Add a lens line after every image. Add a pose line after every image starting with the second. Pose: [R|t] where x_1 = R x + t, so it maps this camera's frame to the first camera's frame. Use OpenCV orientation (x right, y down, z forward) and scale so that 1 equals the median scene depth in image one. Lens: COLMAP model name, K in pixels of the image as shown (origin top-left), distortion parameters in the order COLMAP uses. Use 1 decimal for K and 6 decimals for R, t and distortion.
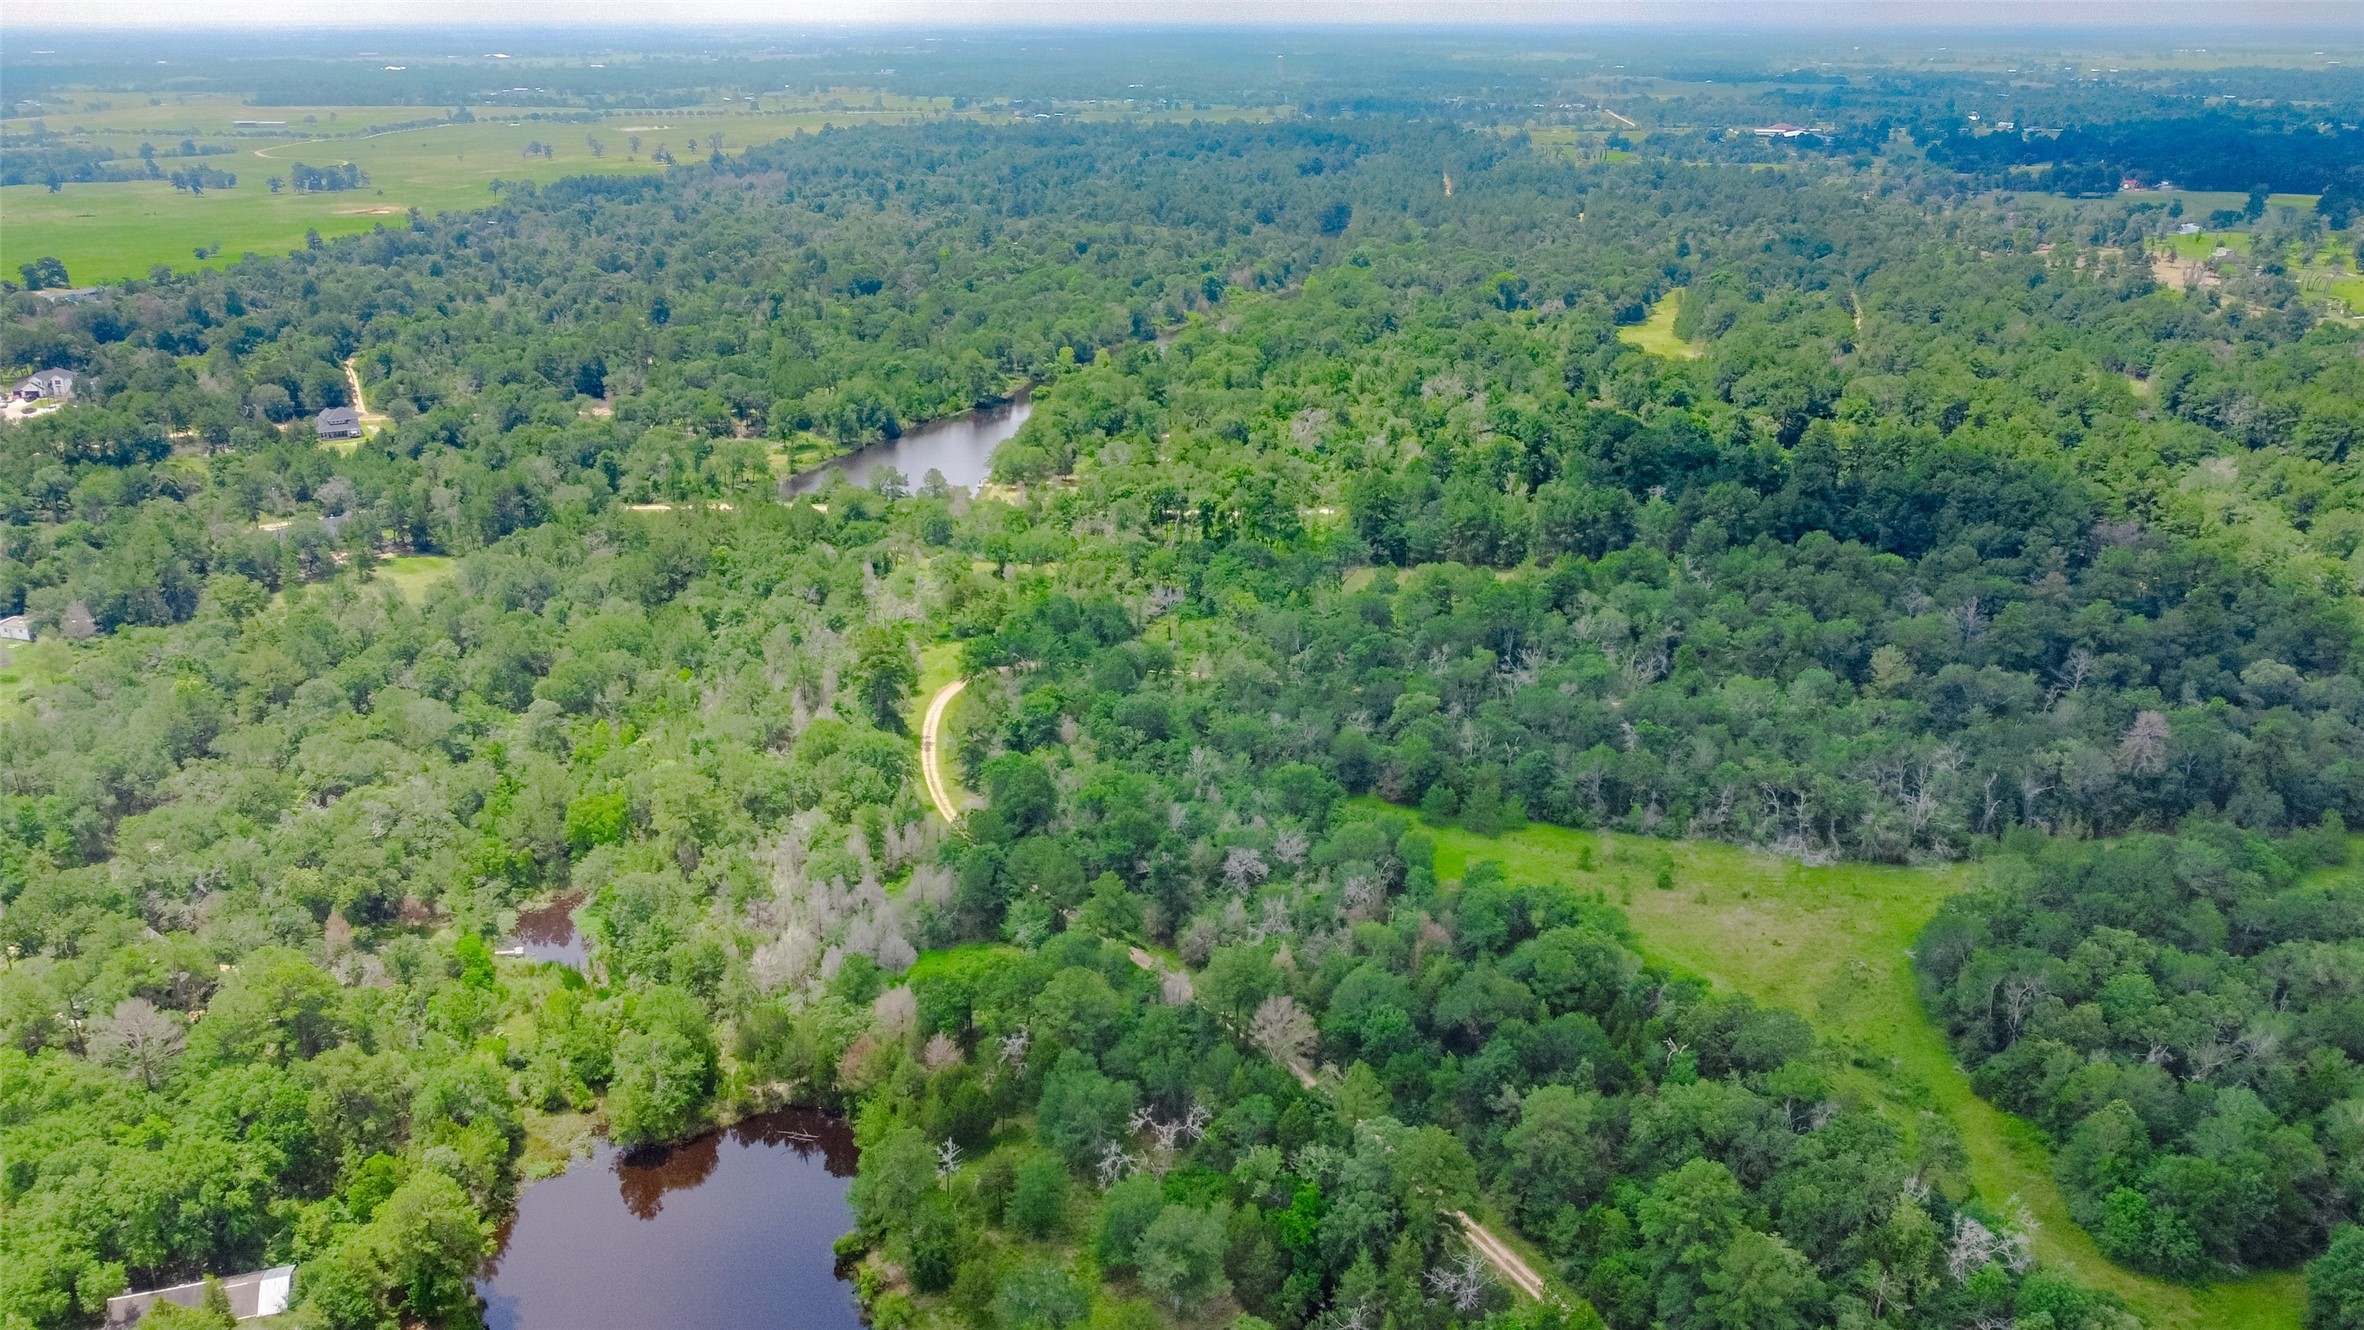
lens RADIAL K [[1827.3, 0, 1182.0], [0, 1827.3, 665.0], [0, 0, 1]] dist [-0.000495, -0.005867]
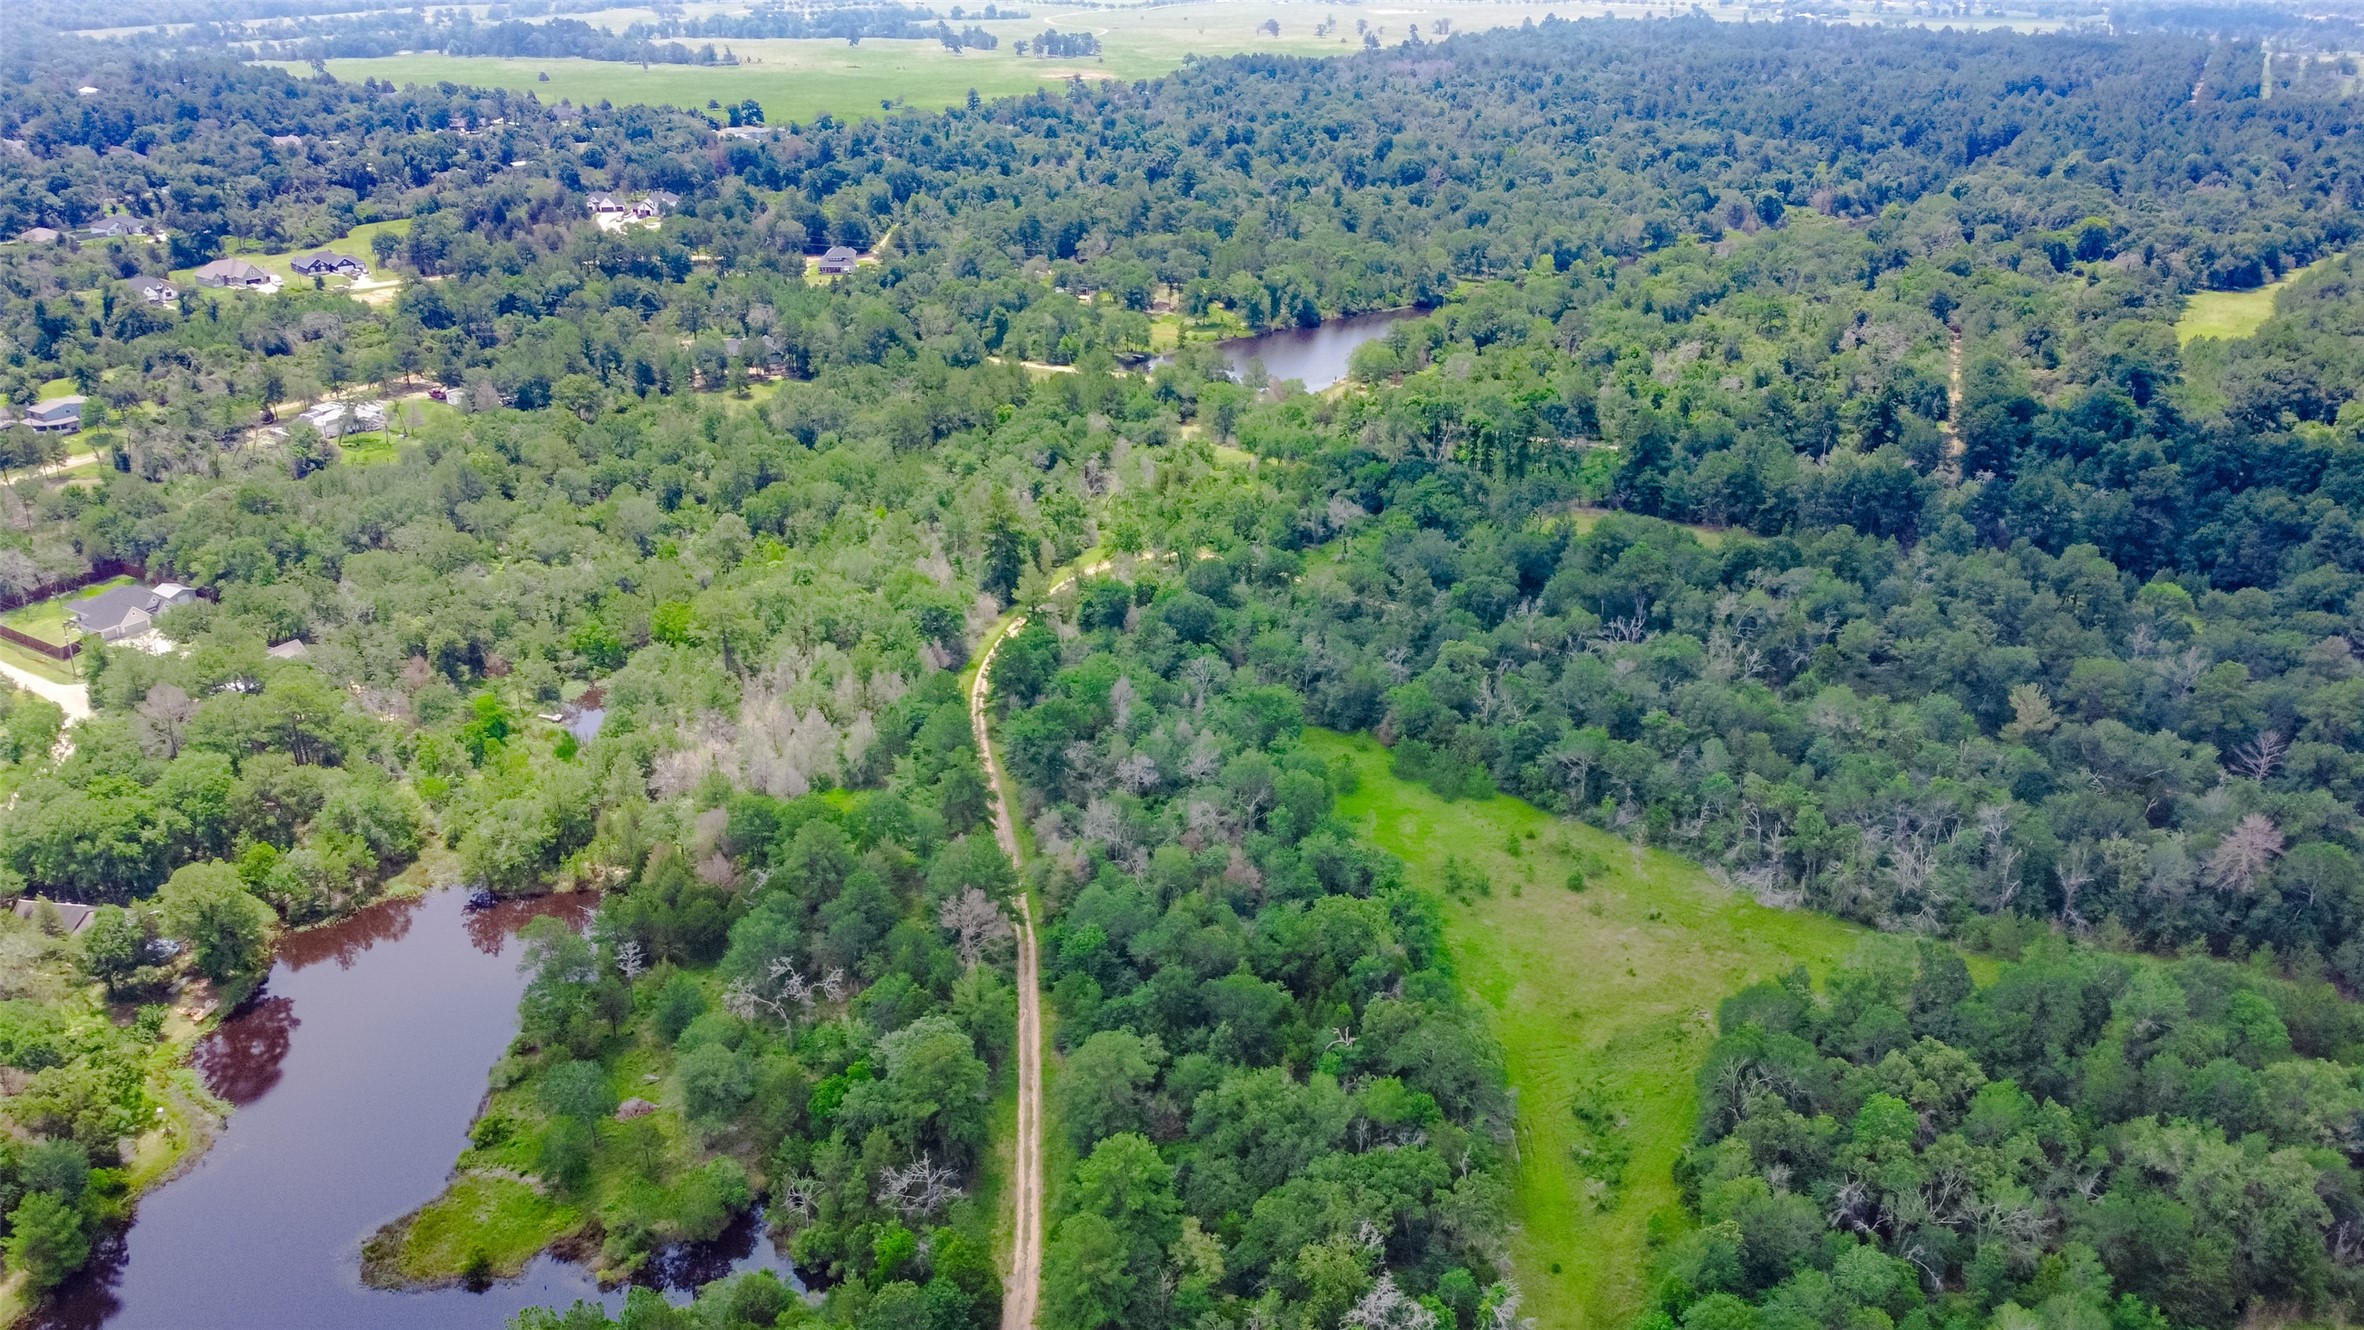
lens RADIAL K [[1783.8, 0, 1182.0], [0, 1783.8, 665.0], [0, 0, 1]] dist [0.002659, -0.009340]
pose [[0.909238, 0.179093, -0.375782, 0.380255], [-0.155212, 0.983478, 0.093165, -0.040207], [0.386259, -0.026383, 0.922013, 0.092515]]
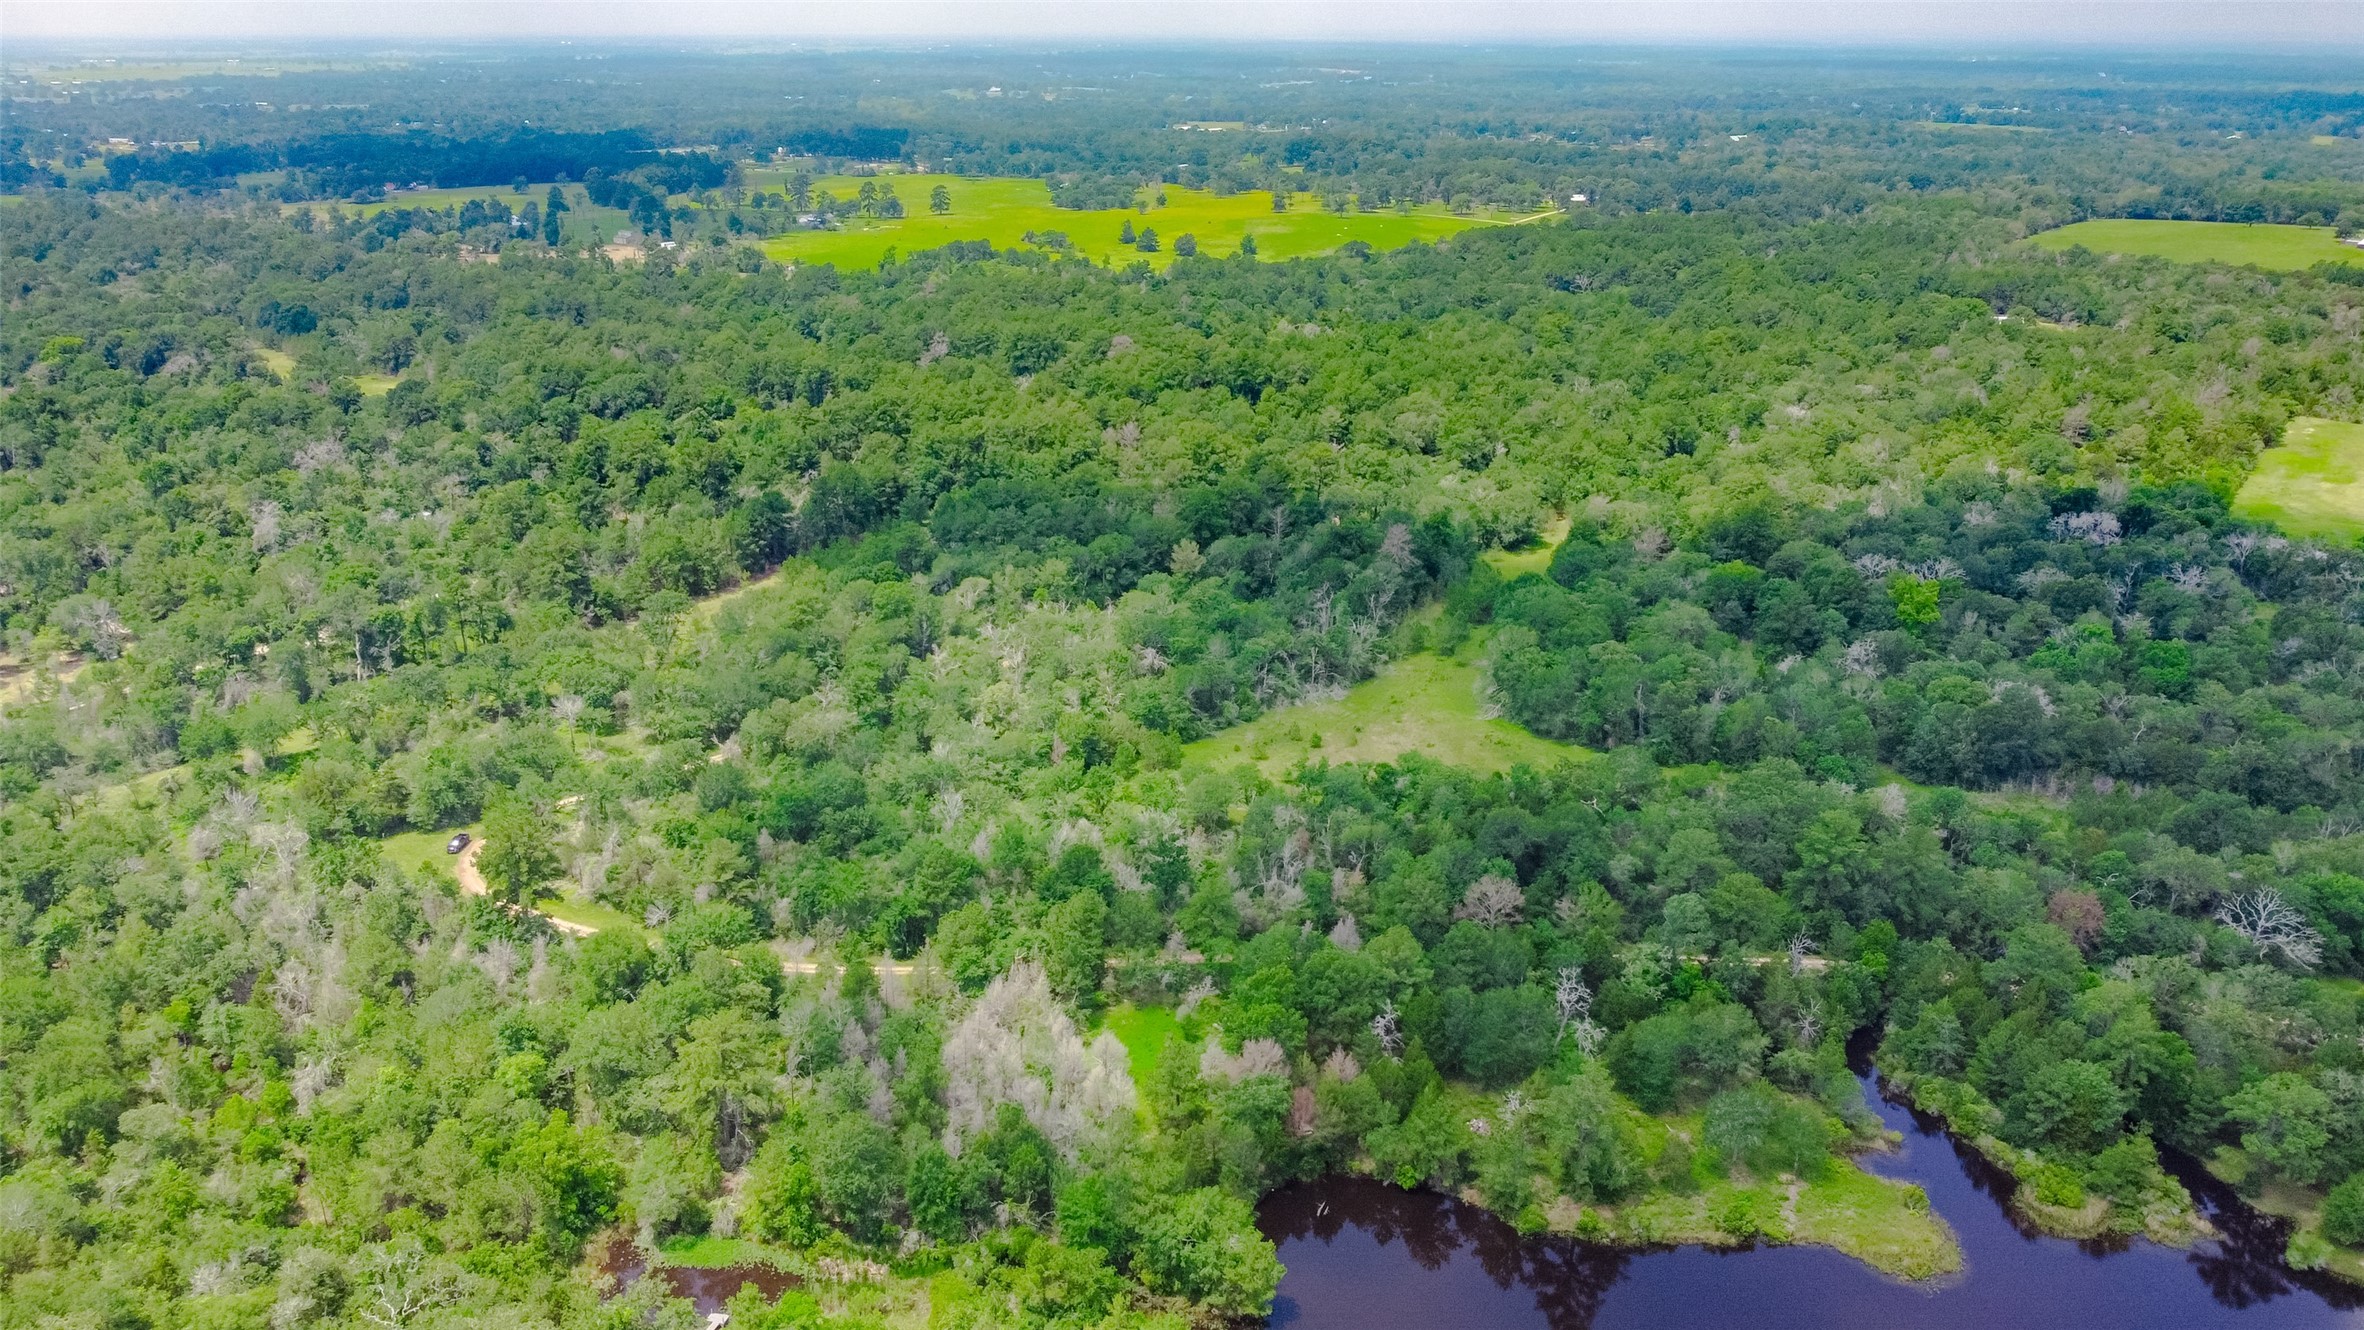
lens RADIAL K [[1827.3, 0, 1182.0], [0, 1827.3, 665.0], [0, 0, 1]] dist [-0.000495, -0.005867]
pose [[0.511441, -0.284839, 0.810737, -0.697729], [0.289647, 0.945397, 0.149430, -0.127076], [-0.809032, 0.158403, 0.566017, 0.365234]]
